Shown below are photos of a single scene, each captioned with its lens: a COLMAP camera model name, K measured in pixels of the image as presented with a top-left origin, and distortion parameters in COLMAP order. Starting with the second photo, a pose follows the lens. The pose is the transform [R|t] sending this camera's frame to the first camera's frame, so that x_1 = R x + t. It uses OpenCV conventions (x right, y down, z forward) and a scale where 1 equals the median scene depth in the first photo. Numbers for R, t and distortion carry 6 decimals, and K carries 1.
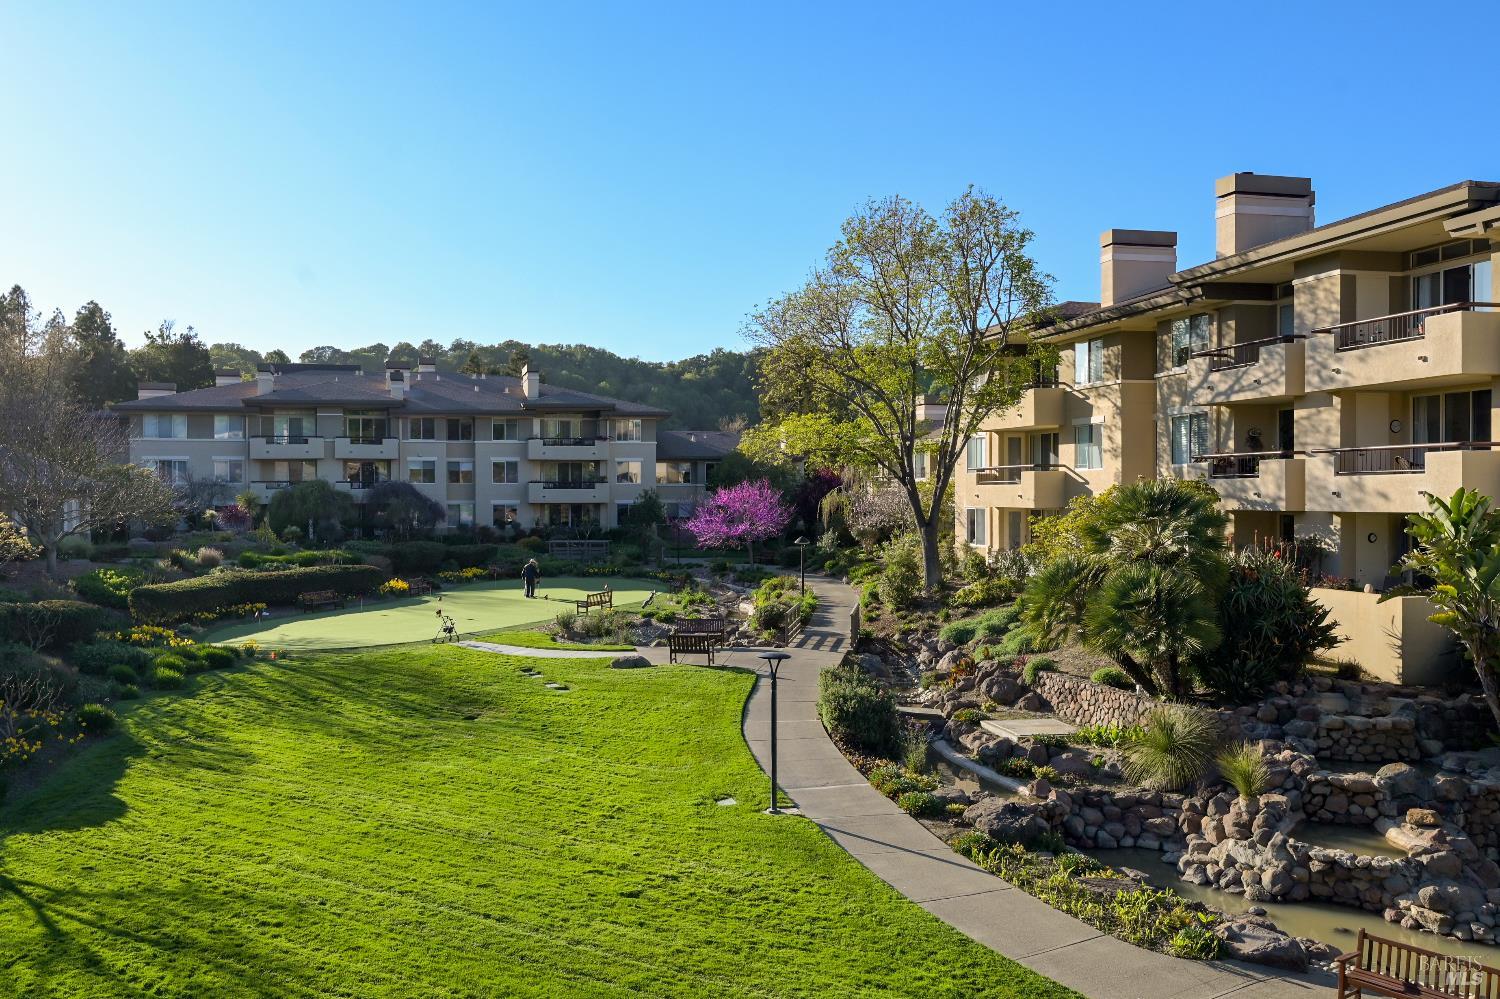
lens RADIAL K [[1270.0, 0, 749.7], [0, 1270.0, 493.0], [0, 0, 1]] dist [-0.014934, -0.002793]
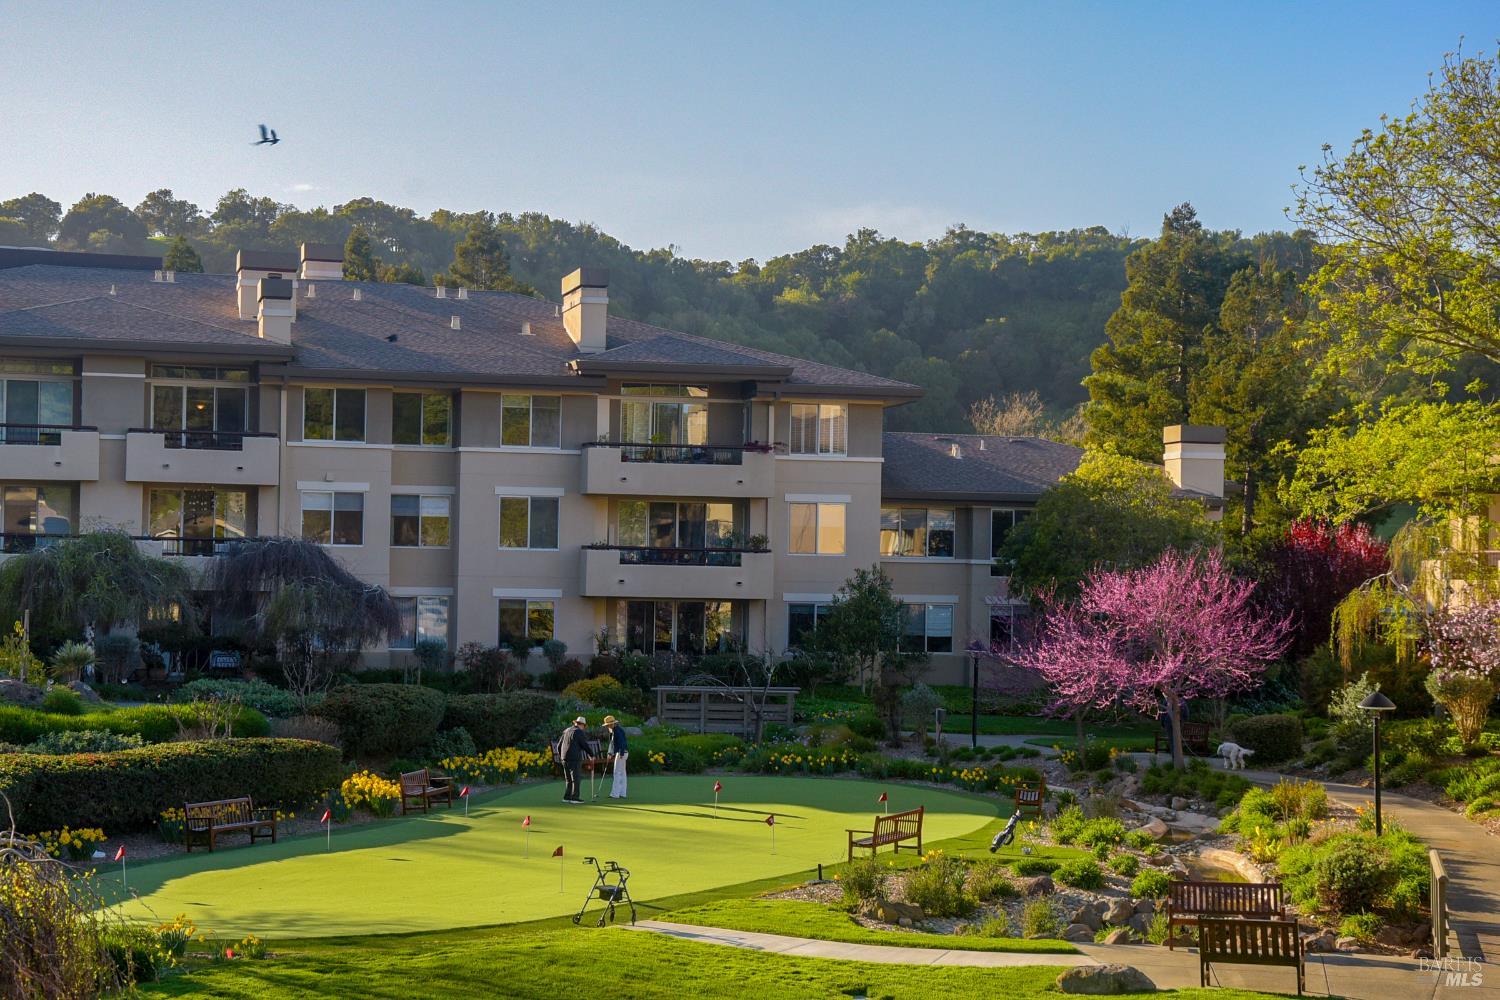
lens RADIAL K [[3110.2, 0, 749.7], [0, 3110.2, 506.4], [0, 0, 1]] dist [0.440479, 0.000000]
pose [[0.999716, 0.020346, 0.012418, -0.132963], [-0.020065, 0.999549, -0.022339, -0.000037], [-0.012867, 0.022083, 0.999673, -0.037779]]
